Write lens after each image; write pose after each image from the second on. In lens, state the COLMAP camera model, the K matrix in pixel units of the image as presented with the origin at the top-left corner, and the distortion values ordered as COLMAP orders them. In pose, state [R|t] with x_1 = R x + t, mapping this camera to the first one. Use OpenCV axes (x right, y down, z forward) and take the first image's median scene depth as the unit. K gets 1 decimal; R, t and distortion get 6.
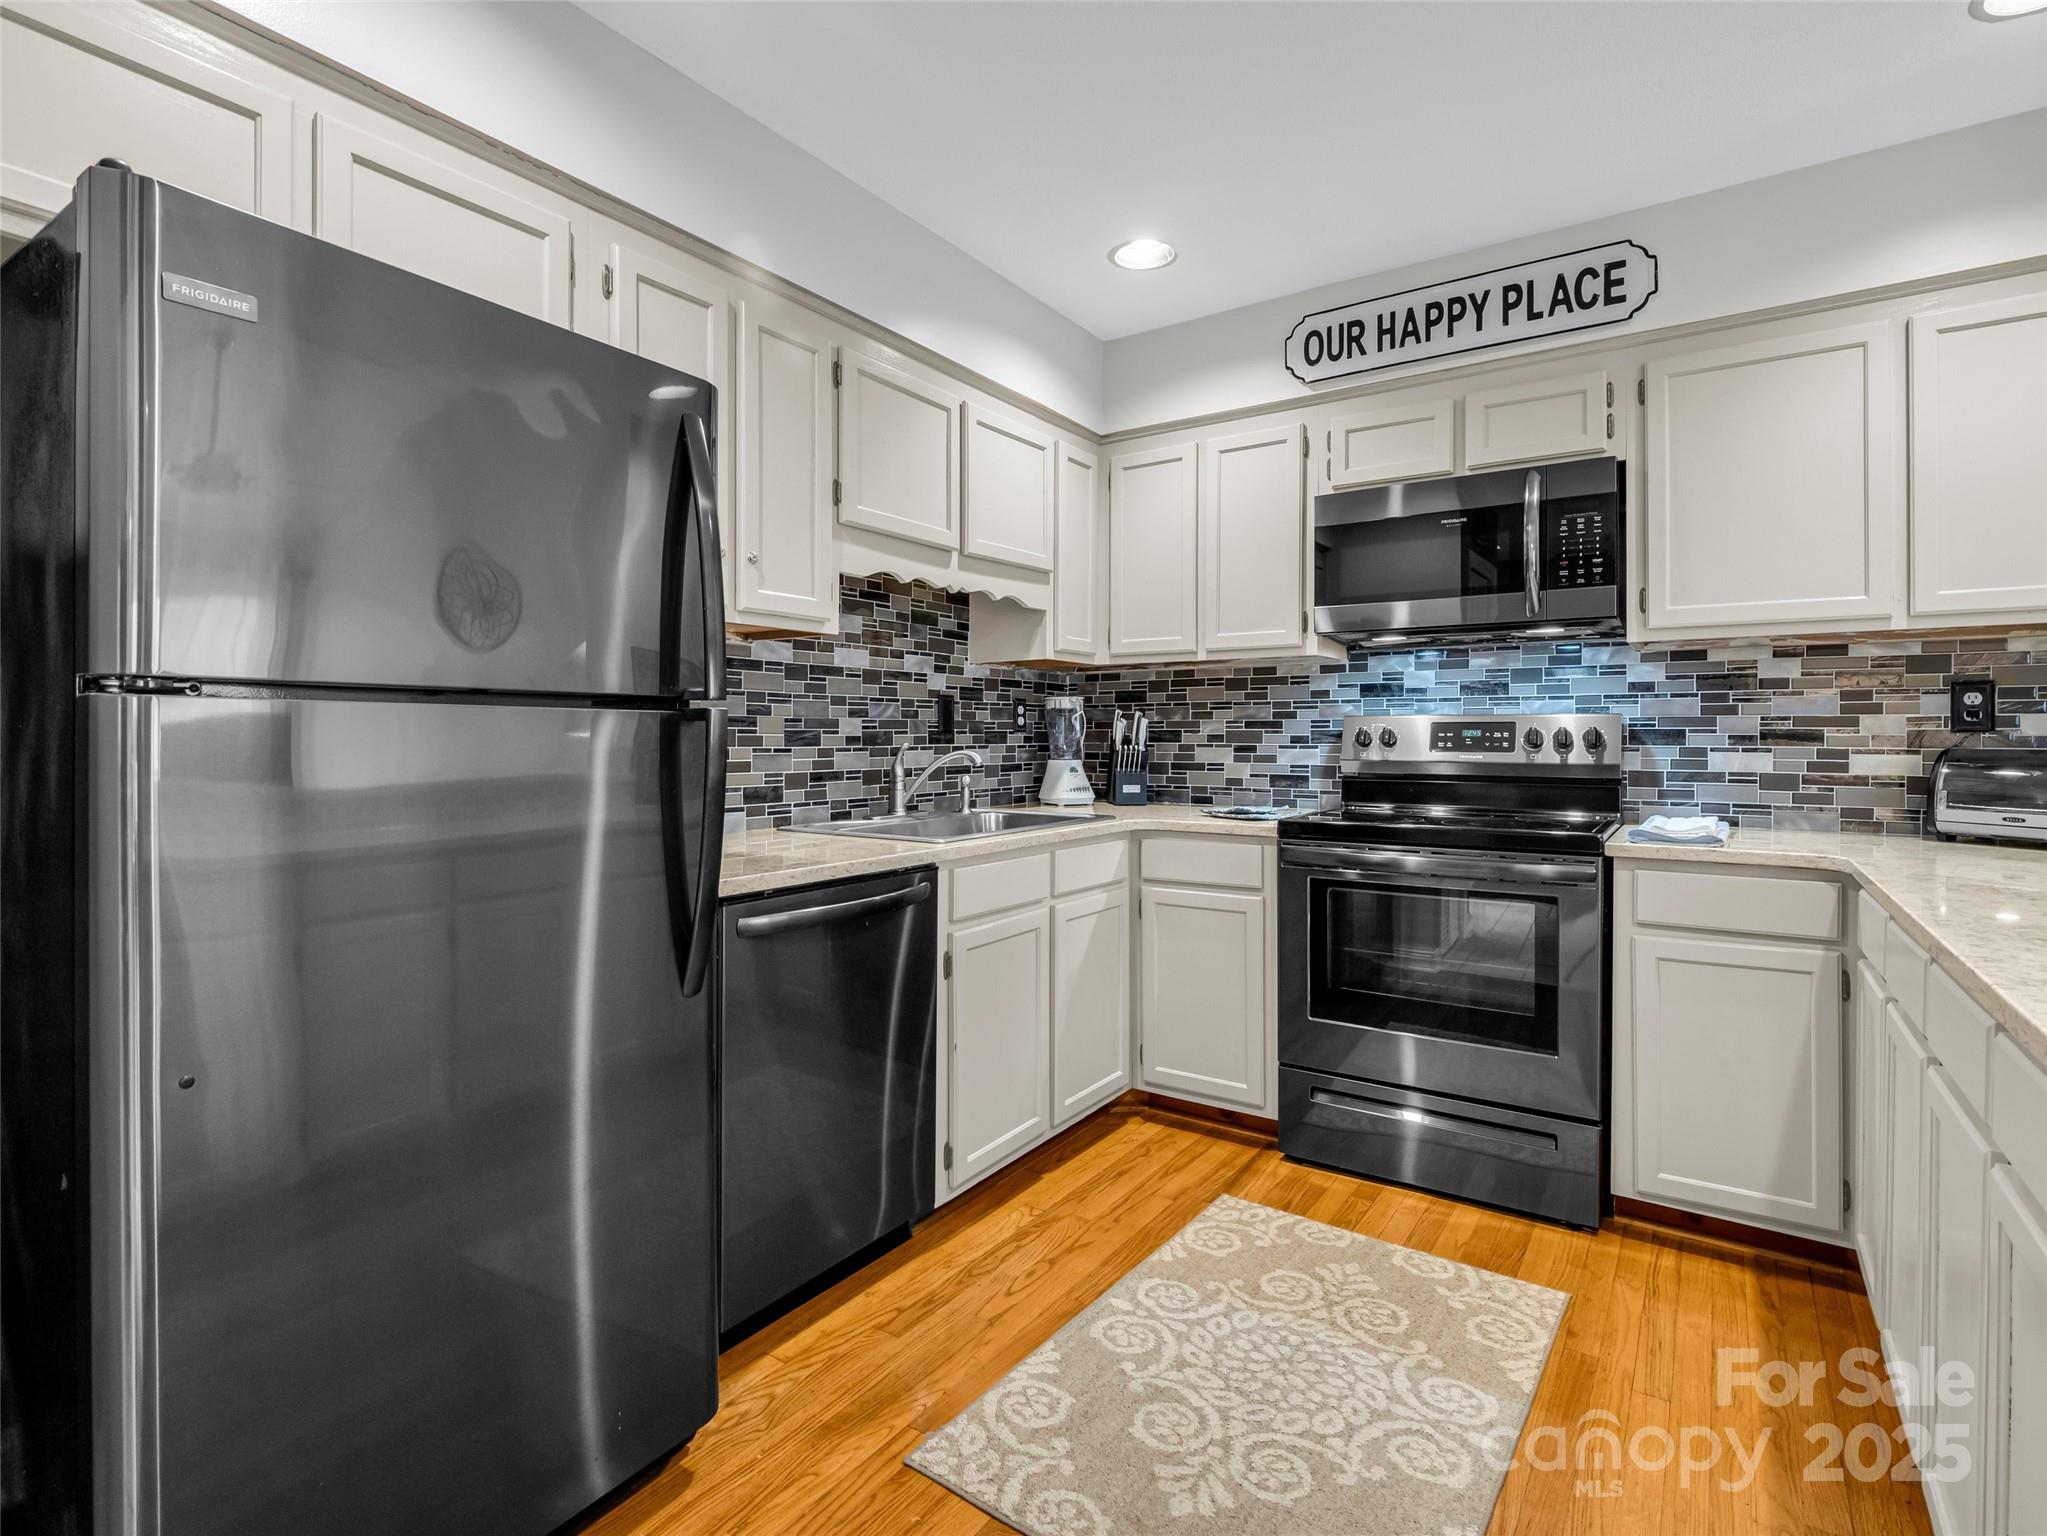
lens RADIAL K [[1014.2, 0, 1021.7], [0, 1014.2, 739.7], [0, 0, 1]] dist [-0.015136, -0.002137]
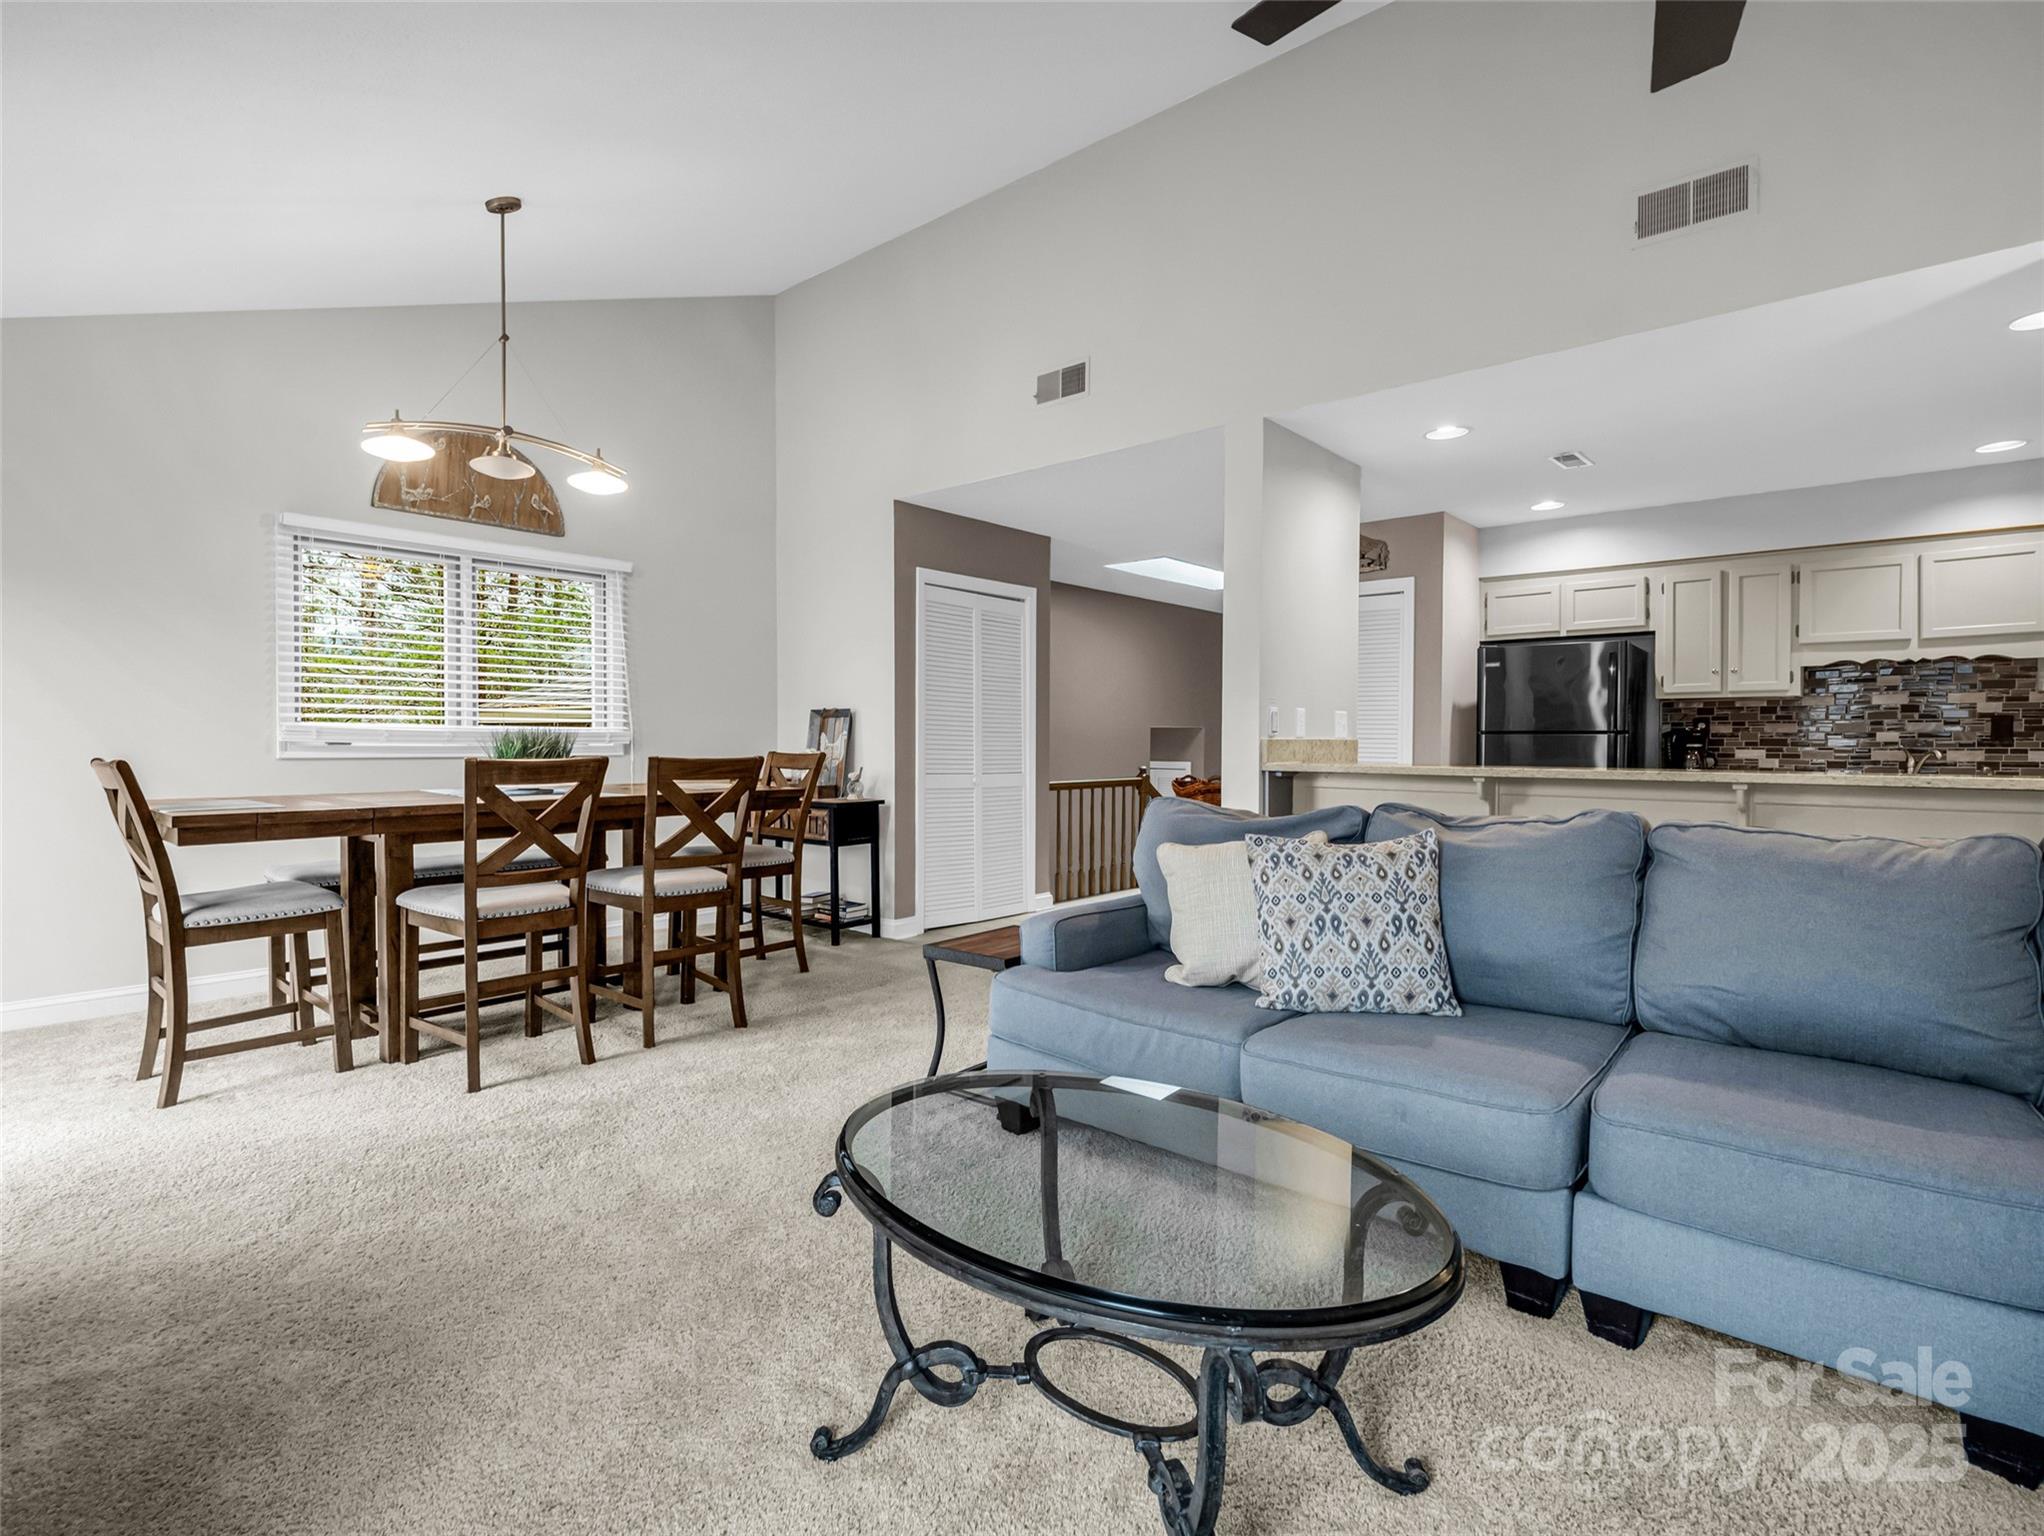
lens RADIAL K [[1012.7, 0, 978.1], [0, 1012.7, 742.6], [0, 0, 1]] dist [-0.015136, -0.002137]
pose [[-0.131811, -0.001216, -0.991274, 2.029222], [-0.007813, 0.999969, -0.000188, 0.012809], [0.991244, 0.007720, -0.131816, -0.443090]]
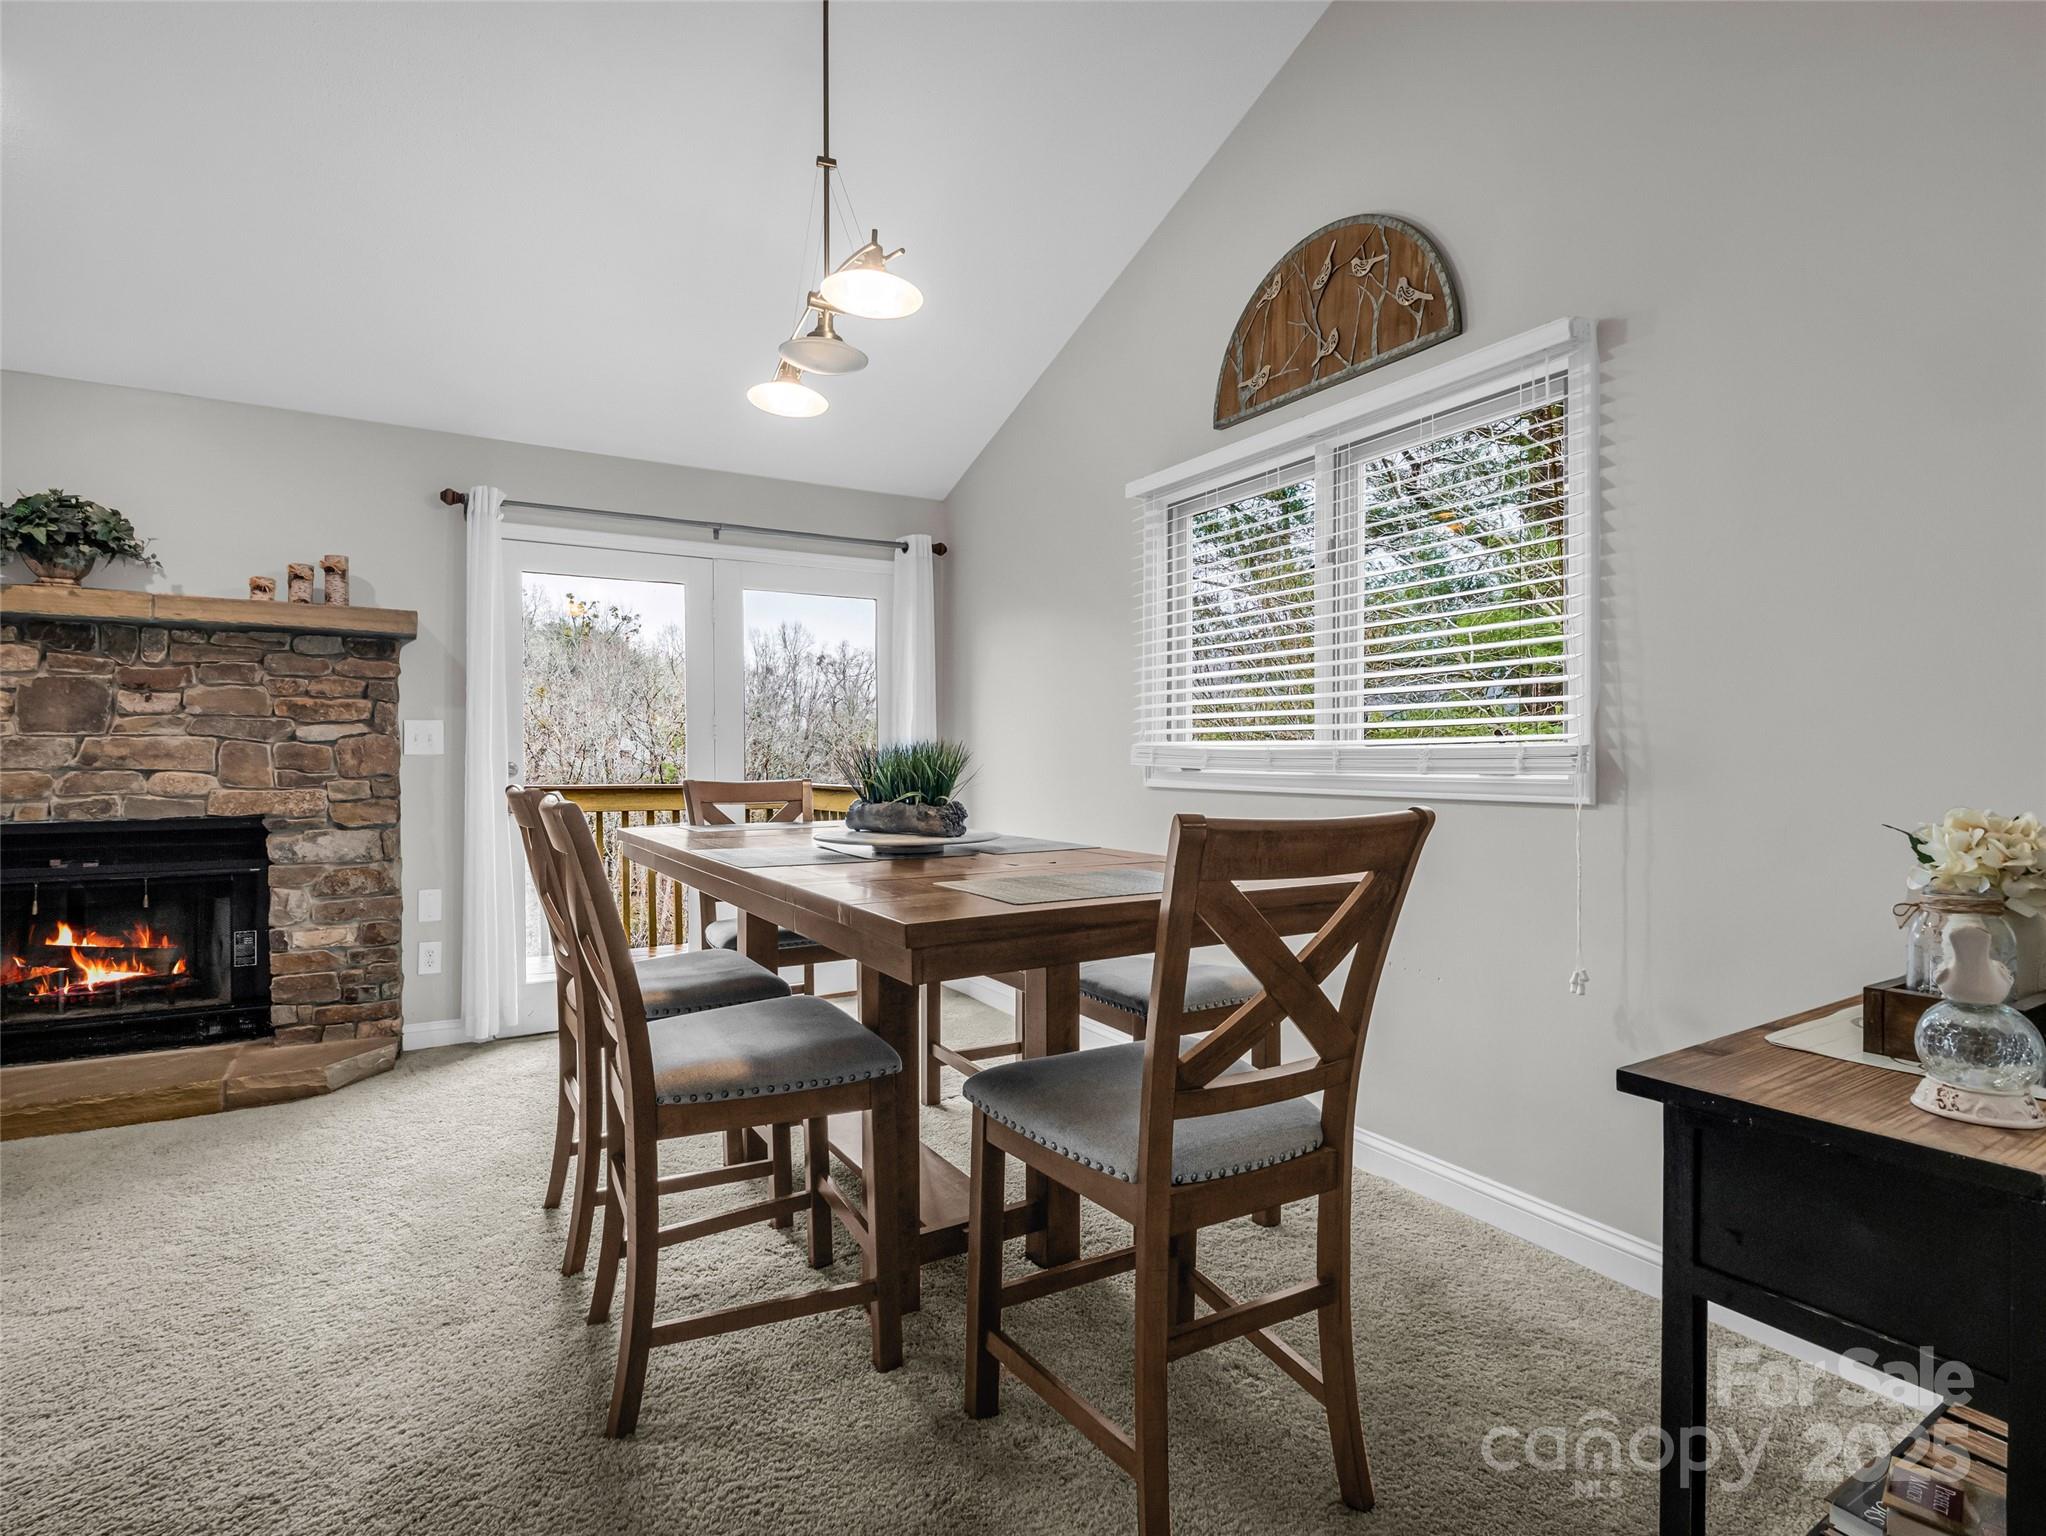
lens RADIAL K [[1019.4, 0, 1030.2], [0, 1019.4, 758.7], [0, 0, 1]] dist [-0.009501, 0.000325]
pose [[-0.913891, -0.000943, 0.405959, 0.060280], [0.001175, 0.999987, 0.004968, 0.002117], [-0.405959, 0.005017, -0.913878, -0.497295]]
